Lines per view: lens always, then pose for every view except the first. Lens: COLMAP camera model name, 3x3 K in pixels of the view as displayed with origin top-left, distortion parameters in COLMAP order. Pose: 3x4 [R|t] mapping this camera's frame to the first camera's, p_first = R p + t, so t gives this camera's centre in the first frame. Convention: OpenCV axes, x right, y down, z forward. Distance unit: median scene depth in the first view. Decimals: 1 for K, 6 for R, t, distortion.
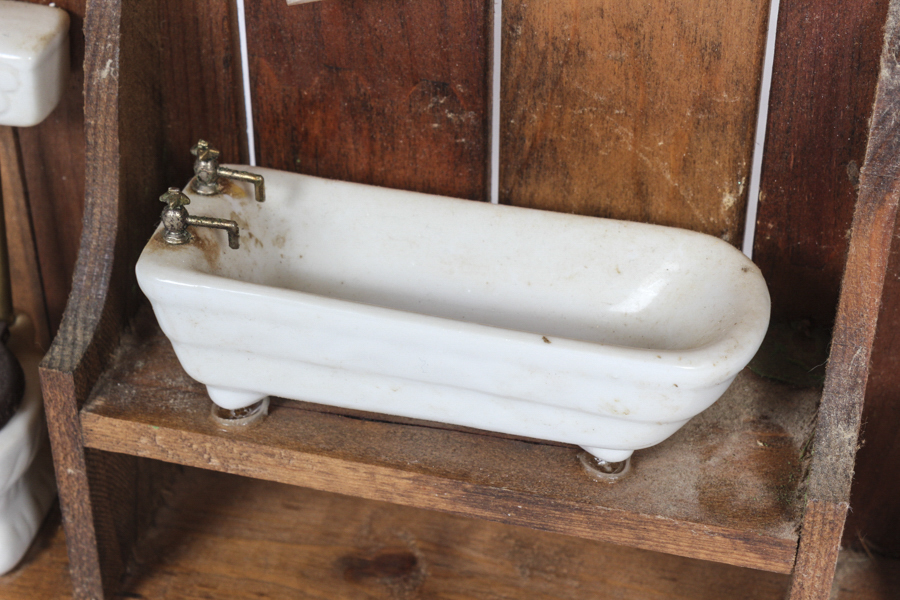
lens RADIAL K [[2139.4, 0, 450.0], [0, 2139.4, 300.0], [0, 0, 1]] dist [-0.031585, -0.049270]
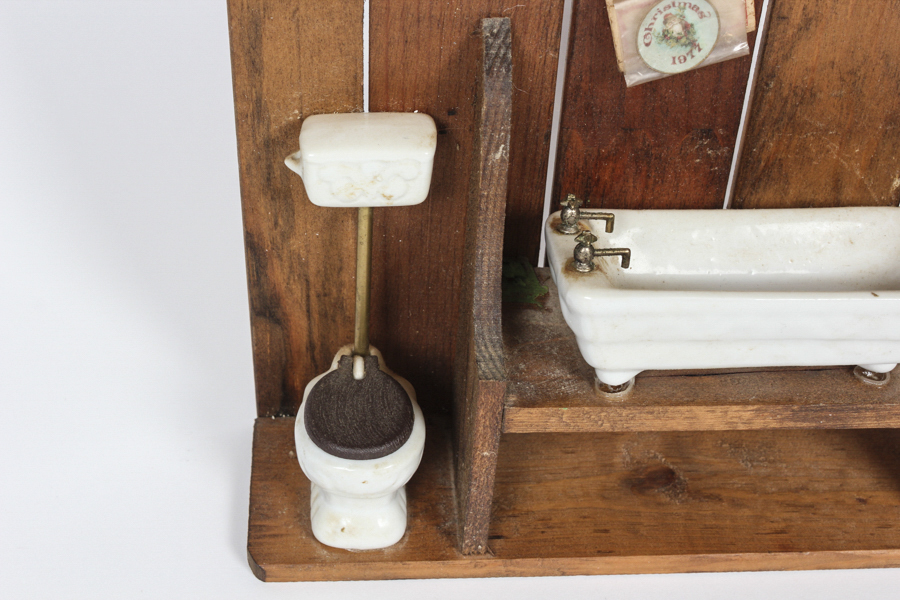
lens RADIAL K [[1503.6, 0, 450.0], [0, 1503.6, 300.0], [0, 0, 1]] dist [-0.060195, 0.108236]
pose [[0.952393, -0.165345, 0.256141, -0.442603], [0.161957, 0.986197, 0.034421, -0.053420], [-0.258297, 0.008701, 0.966026, 0.096167]]
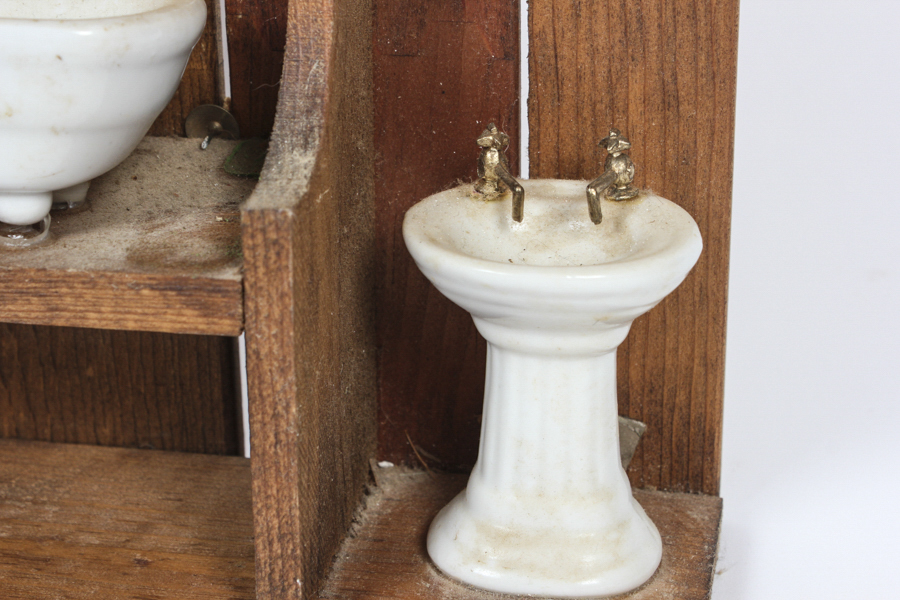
lens RADIAL K [[2139.4, 0, 450.0], [0, 2139.4, 300.0], [0, 0, 1]] dist [-0.031585, -0.049270]
pose [[0.997978, -0.038335, 0.050690, 0.189508], [0.051504, 0.955130, -0.291674, 0.335672], [-0.037234, 0.293695, 0.955174, 0.234224]]
